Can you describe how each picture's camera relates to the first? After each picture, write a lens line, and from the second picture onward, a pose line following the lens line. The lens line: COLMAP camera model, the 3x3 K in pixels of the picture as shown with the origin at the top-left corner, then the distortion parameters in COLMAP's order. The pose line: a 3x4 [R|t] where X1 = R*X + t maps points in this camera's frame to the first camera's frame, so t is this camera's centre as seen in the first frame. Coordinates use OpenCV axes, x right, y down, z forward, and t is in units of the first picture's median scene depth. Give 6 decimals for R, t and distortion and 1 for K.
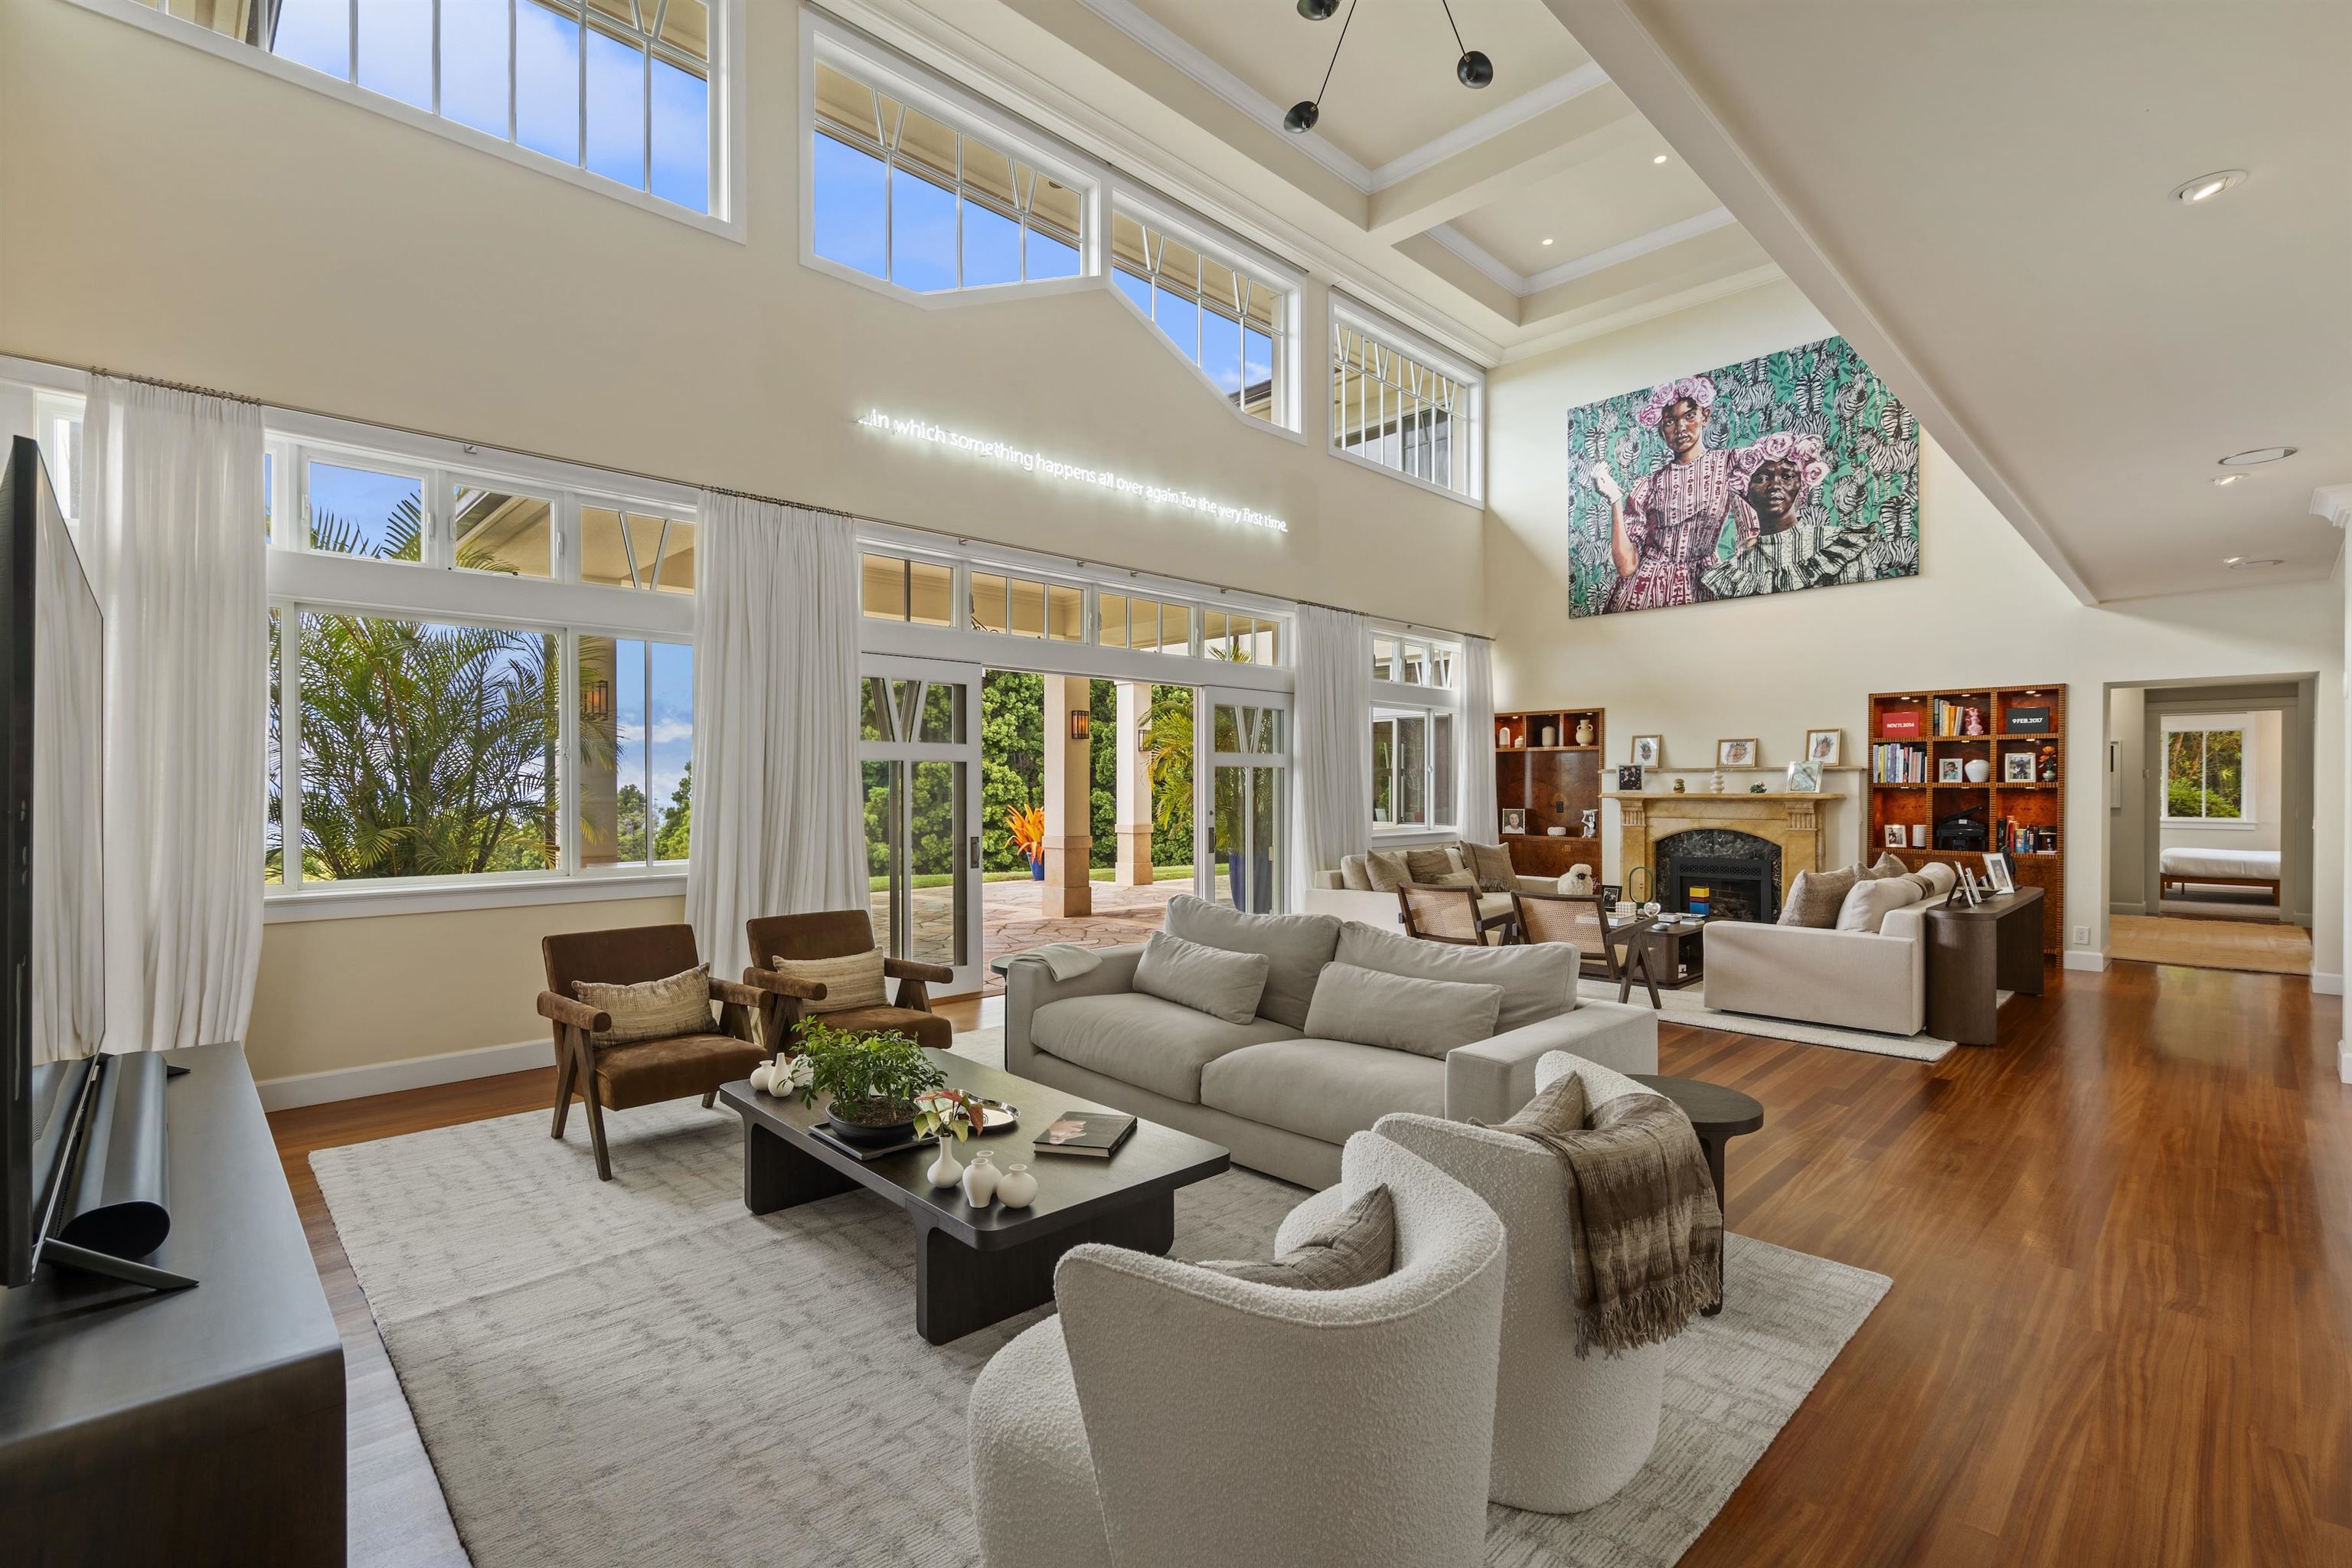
lens RADIAL K [[1050.1, 0, 1176.0], [0, 1050.1, 784.0], [0, 0, 1]] dist [-0.011887, -0.000067]
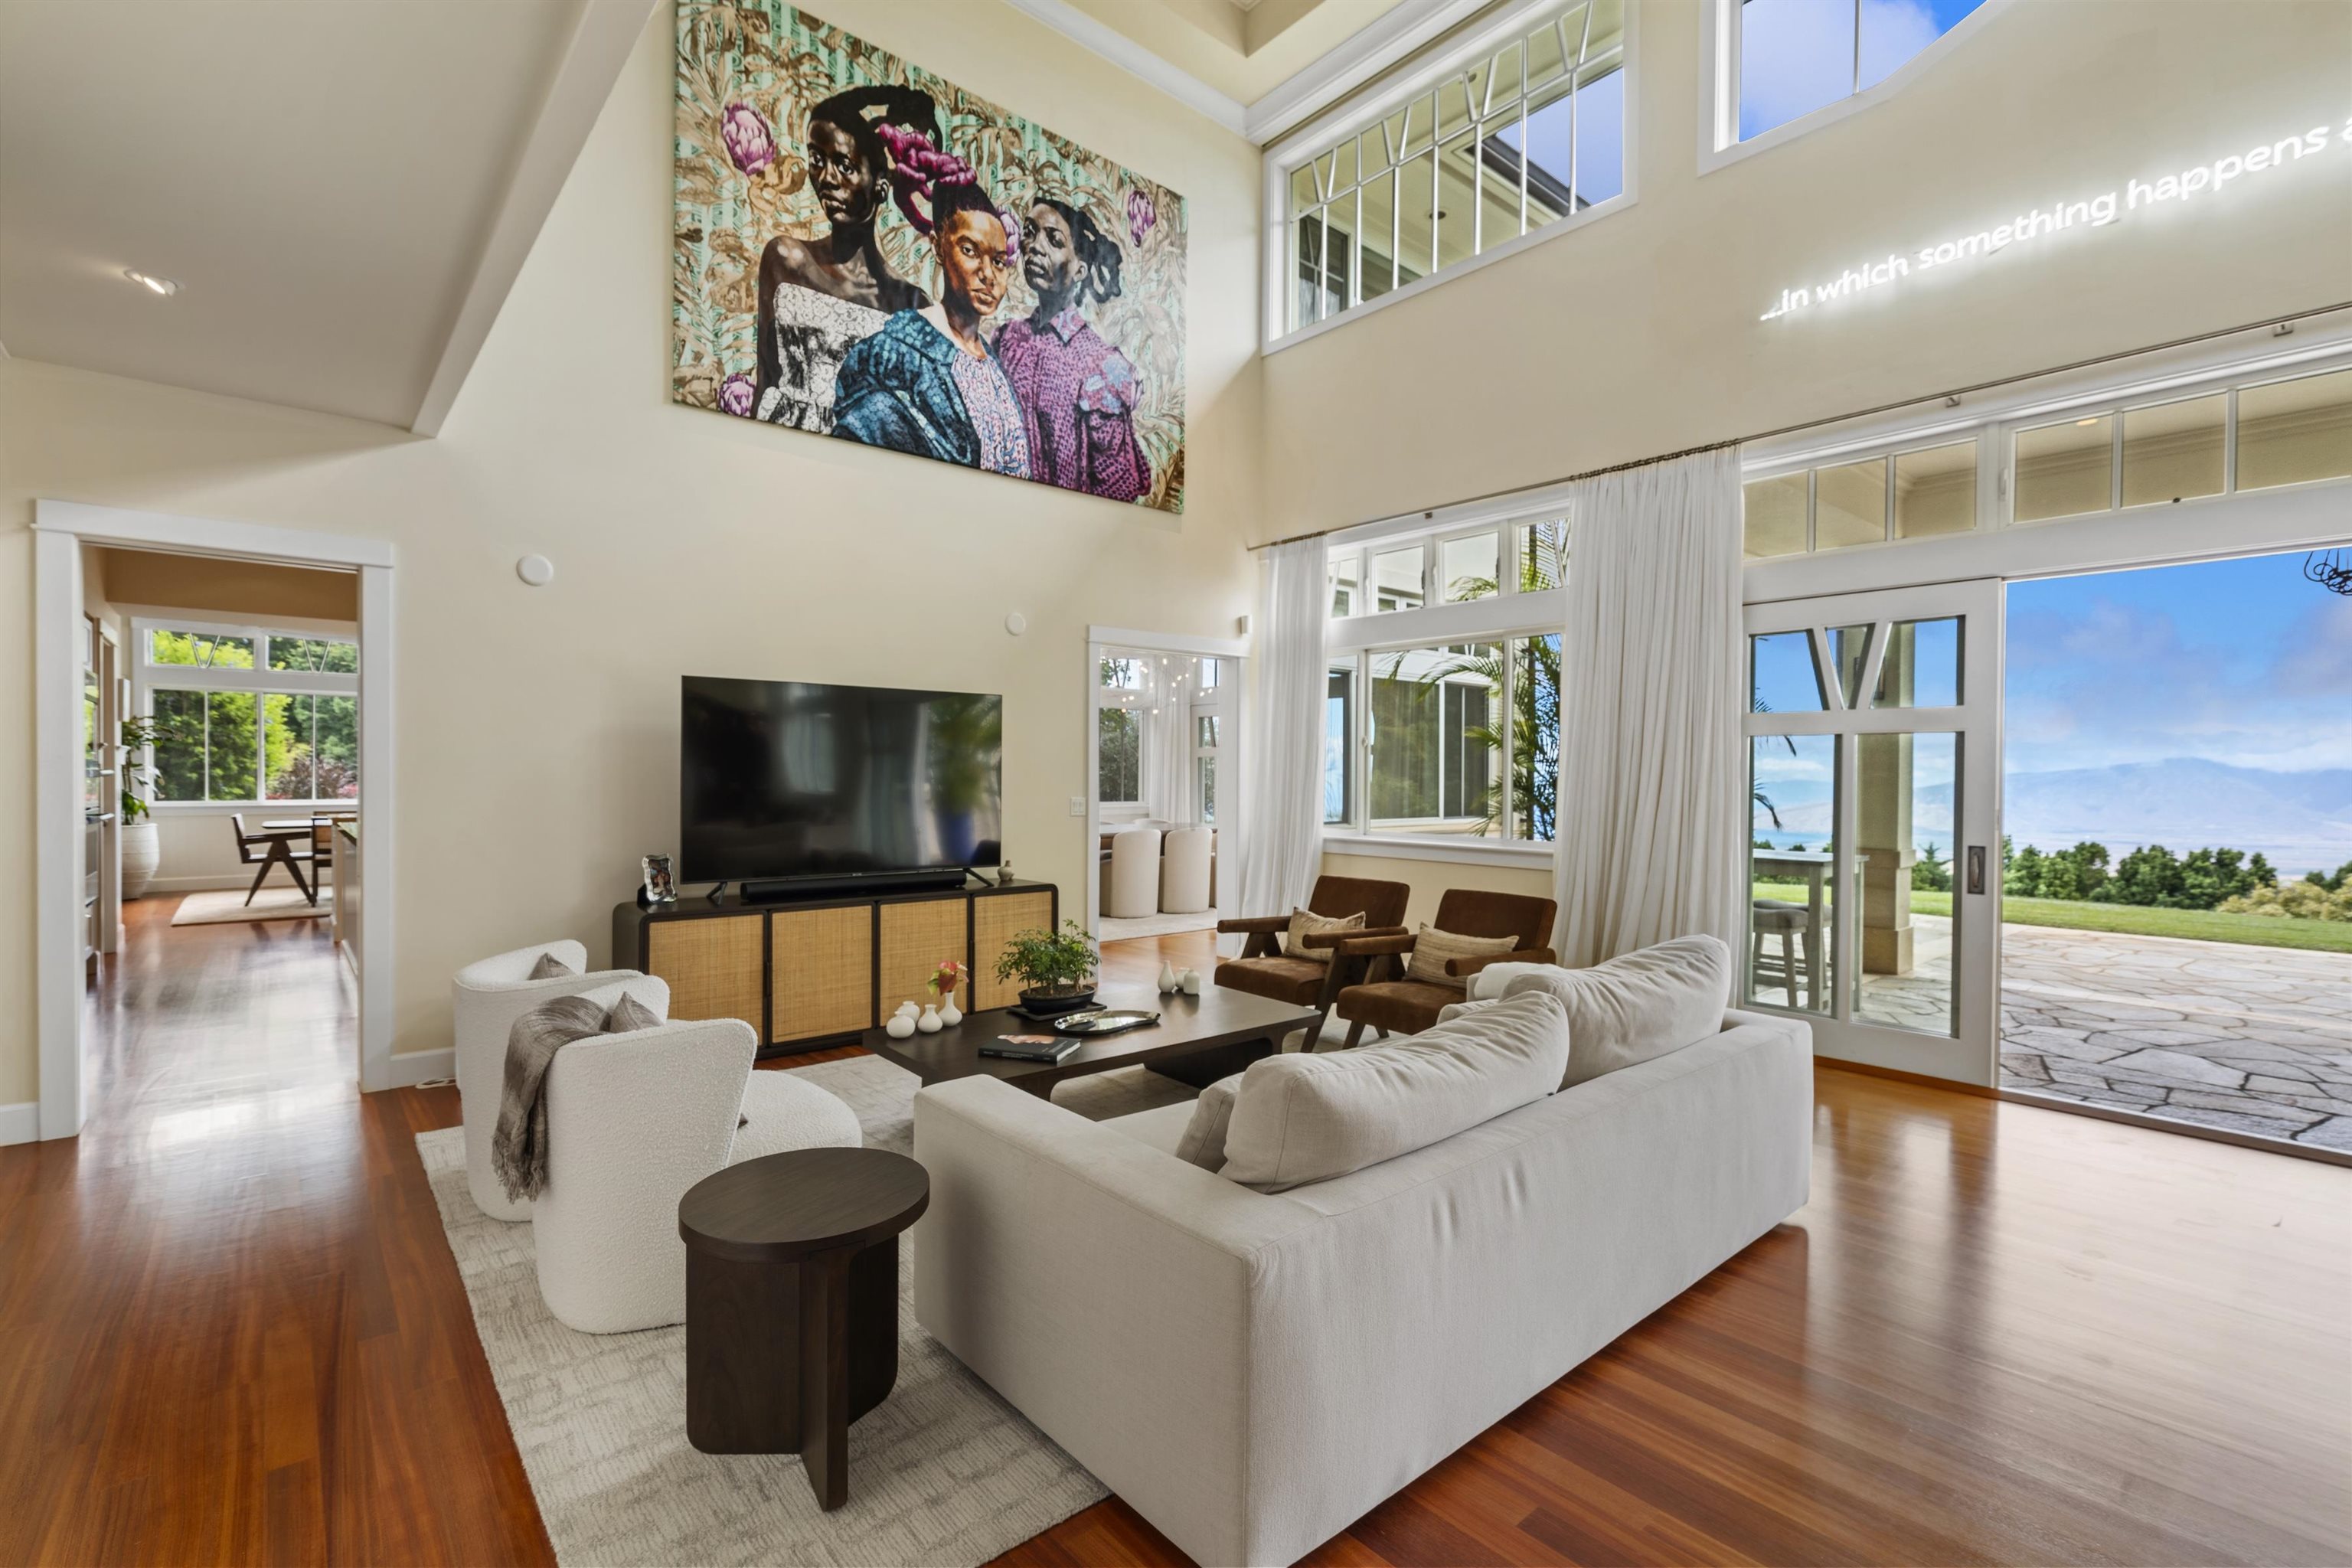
lens RADIAL K [[1050.1, 0, 1176.0], [0, 1050.1, 784.0], [0, 0, 1]] dist [-0.011887, -0.000067]
pose [[-0.058442, 0.010584, -0.998235, 0.546667], [-0.000713, 0.999943, 0.010644, 0.006566], [0.998291, 0.001334, -0.058431, 0.608138]]
